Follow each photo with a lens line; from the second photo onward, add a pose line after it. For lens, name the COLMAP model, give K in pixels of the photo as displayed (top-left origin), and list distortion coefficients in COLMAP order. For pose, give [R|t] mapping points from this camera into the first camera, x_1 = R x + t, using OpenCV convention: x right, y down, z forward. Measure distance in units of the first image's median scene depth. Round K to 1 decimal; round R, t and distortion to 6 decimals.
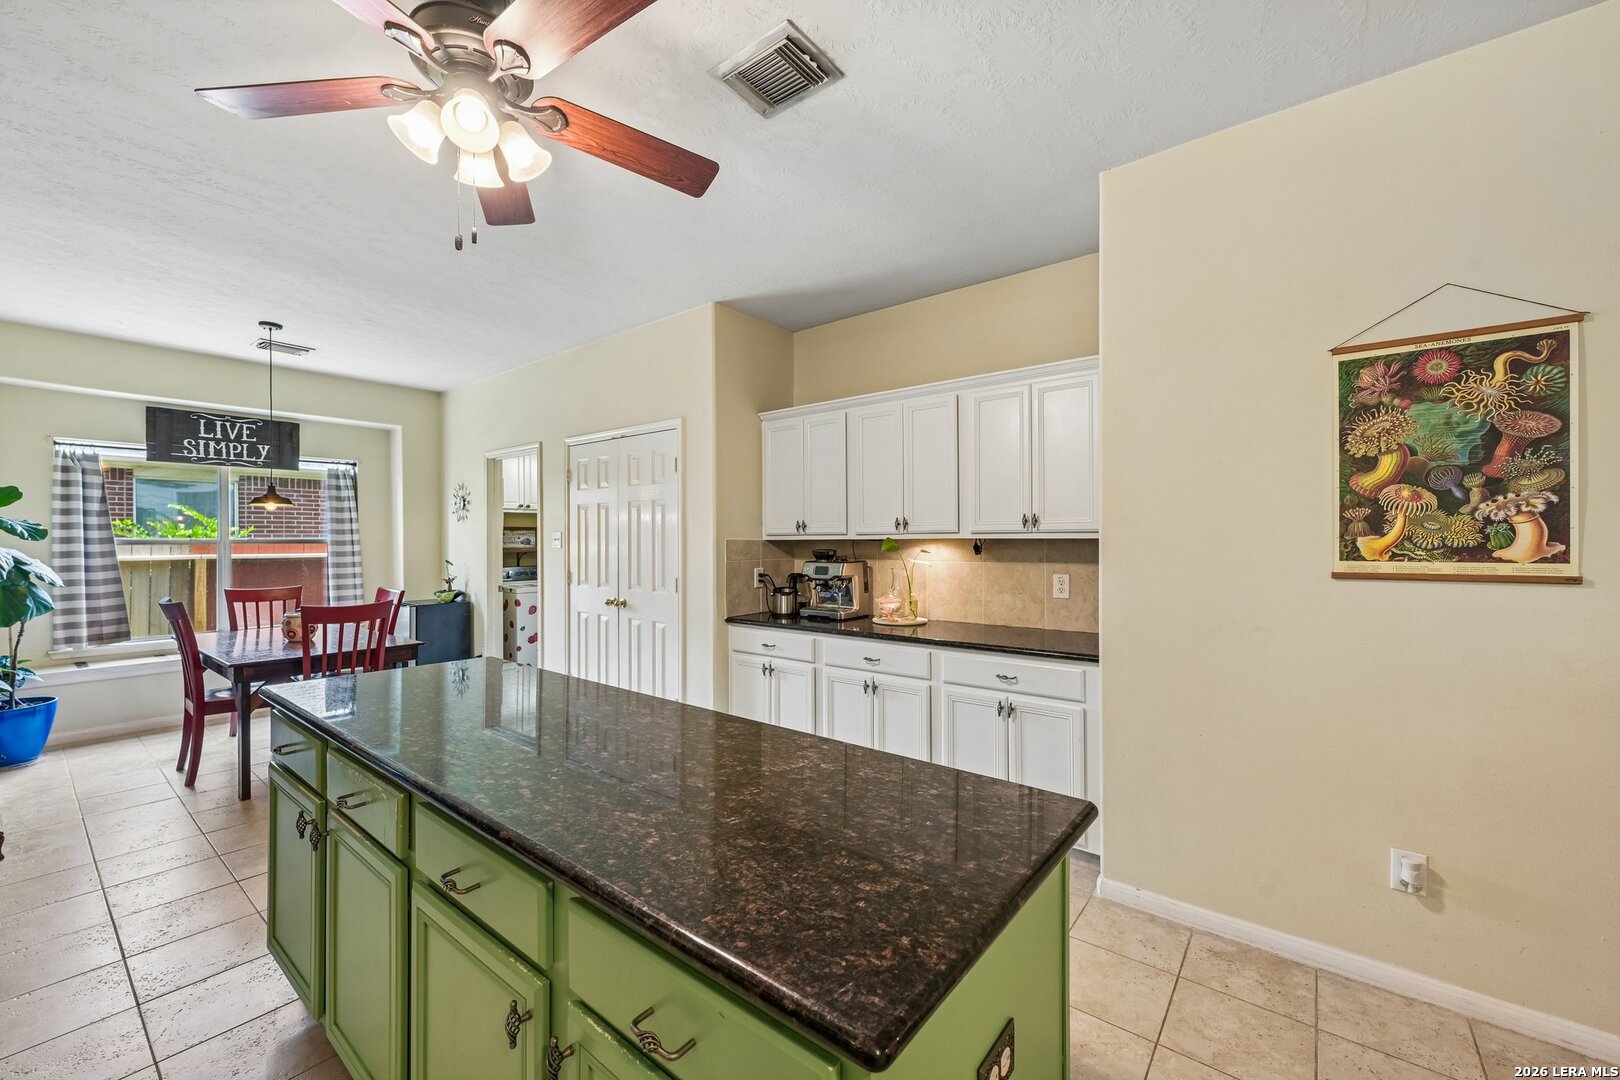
lens RADIAL K [[640.8, 0, 811.9], [0, 640.8, 543.1], [0, 0, 1]] dist [-0.001416, 0.000376]
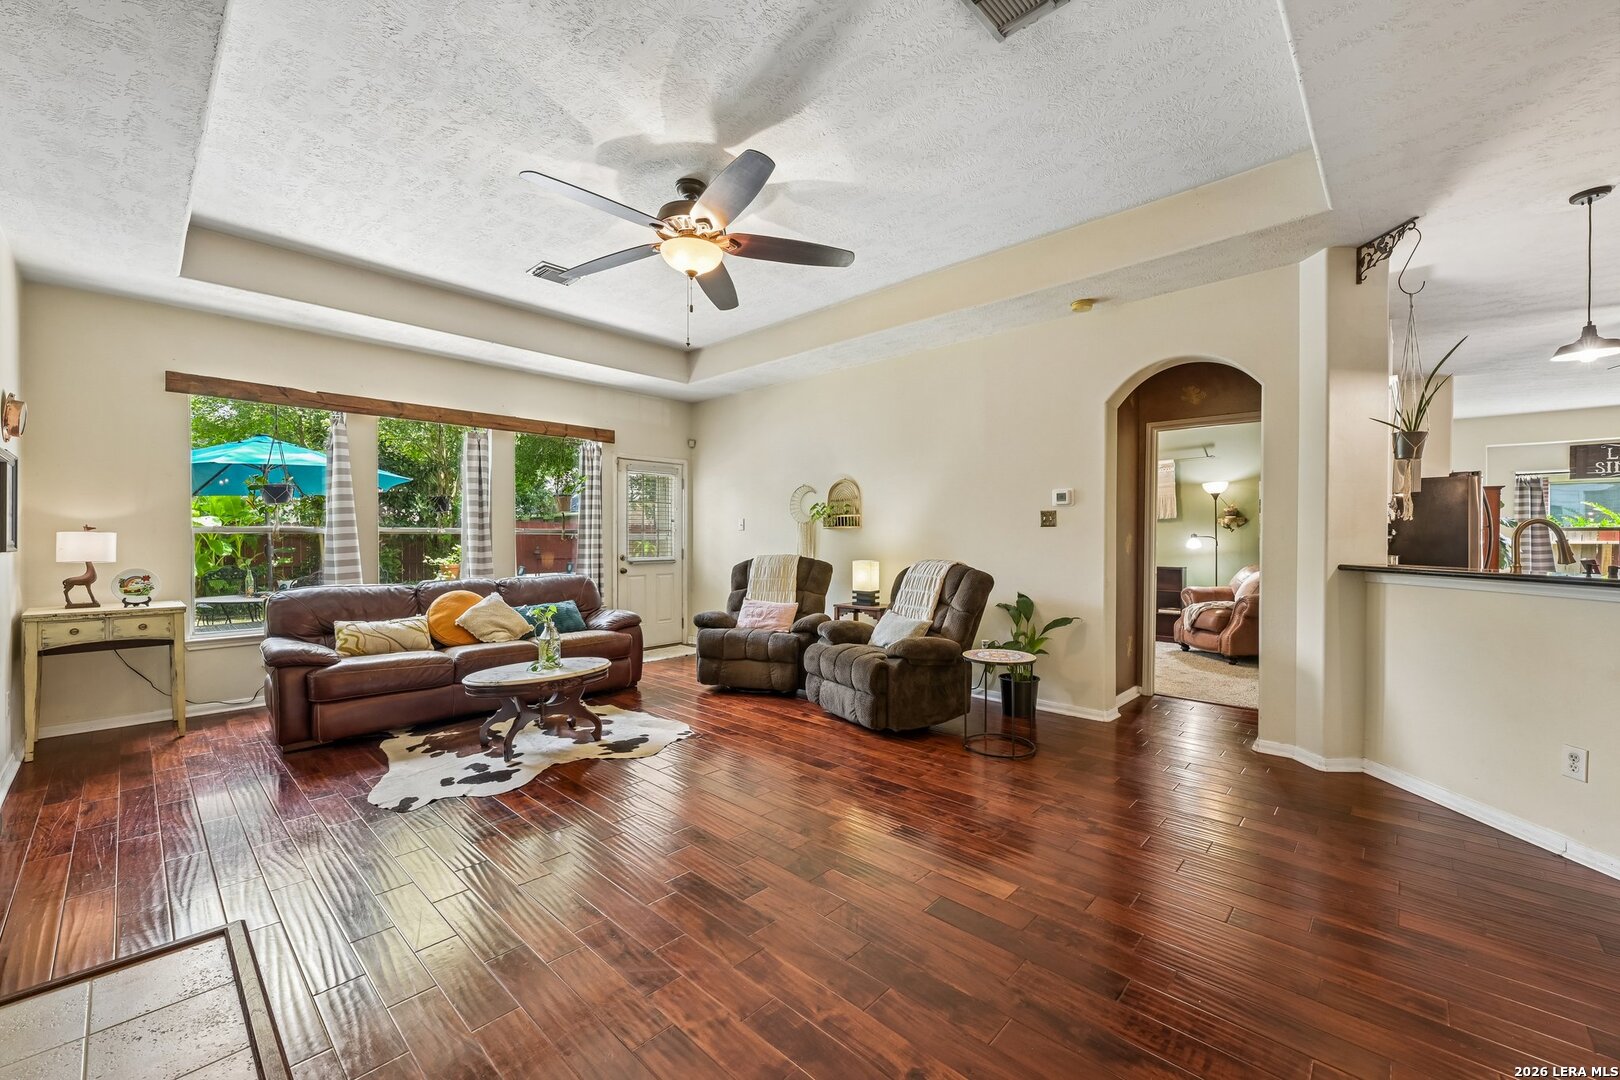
lens RADIAL K [[640.8, 0, 810.7], [0, 640.8, 541.3], [0, 0, 1]] dist [-0.001416, 0.000376]
pose [[-0.084356, 0.009002, -0.996395, 0.768245], [-0.007679, 0.999924, 0.009684, 0.029220], [0.996406, 0.008469, -0.084280, -0.807840]]
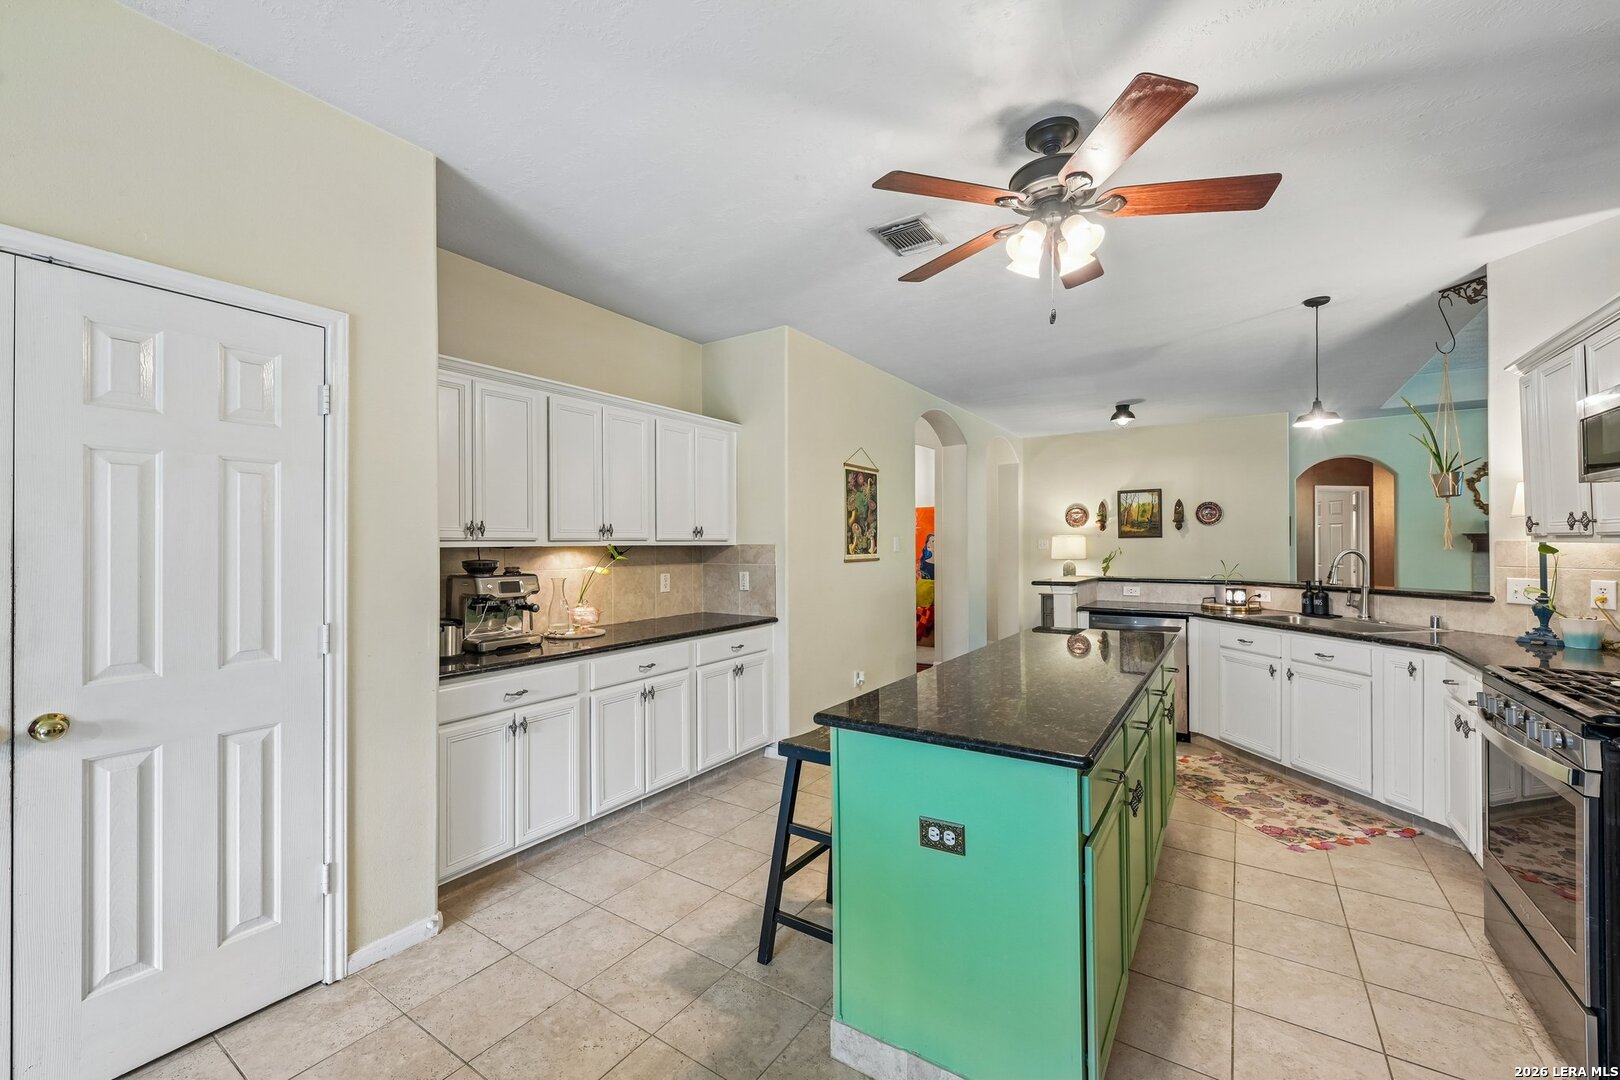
lens RADIAL K [[640.8, 0, 813.0], [0, 640.8, 542.5], [0, 0, 1]] dist [-0.001416, 0.000376]
pose [[-0.082647, 0.005635, 0.996563, -0.634208], [0.009468, 0.999943, -0.004869, -0.002805], [-0.996534, 0.009033, -0.082696, 0.562336]]
